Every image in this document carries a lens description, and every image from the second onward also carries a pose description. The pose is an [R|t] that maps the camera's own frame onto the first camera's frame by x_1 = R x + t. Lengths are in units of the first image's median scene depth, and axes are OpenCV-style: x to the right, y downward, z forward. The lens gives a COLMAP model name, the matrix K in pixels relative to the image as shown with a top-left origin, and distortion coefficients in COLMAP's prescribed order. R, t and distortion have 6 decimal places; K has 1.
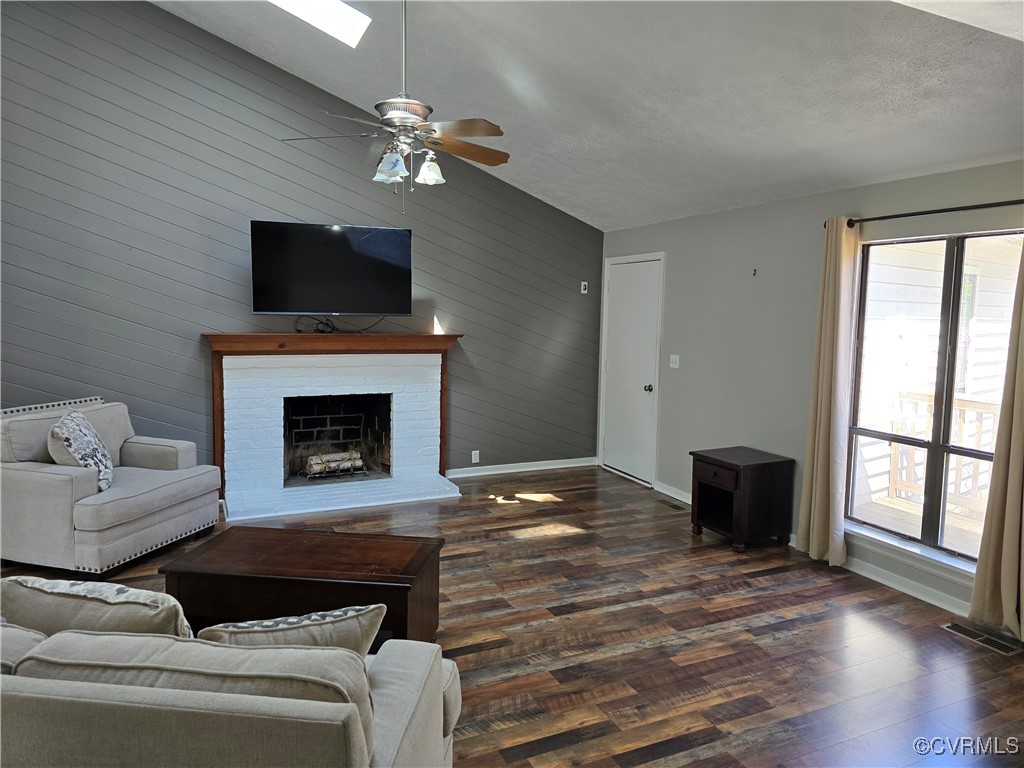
lens RADIAL K [[681.4, 0, 516.5], [0, 681.4, 368.9], [0, 0, 1]] dist [0.083317, -0.088075]
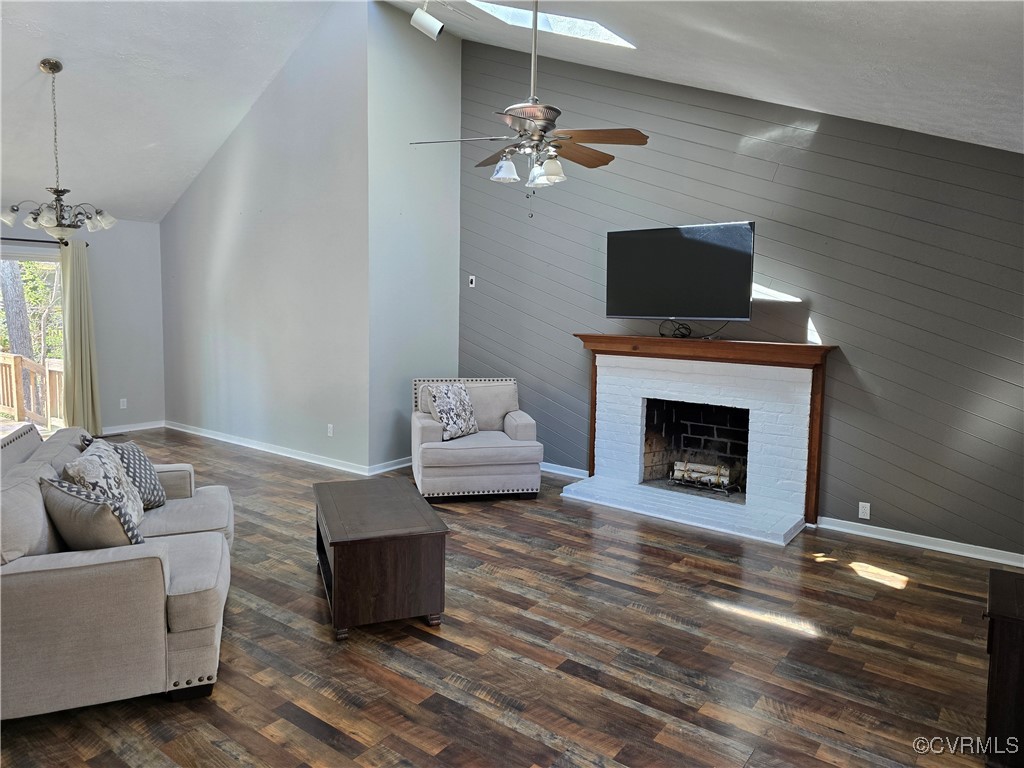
lens RADIAL K [[681.4, 0, 516.5], [0, 681.4, 368.9], [0, 0, 1]] dist [0.083317, -0.088075]
pose [[0.481891, 0.076306, -0.872902, 0.513196], [-0.089882, 0.995251, 0.037382, -0.025888], [0.871609, 0.060444, 0.486461, 0.353919]]
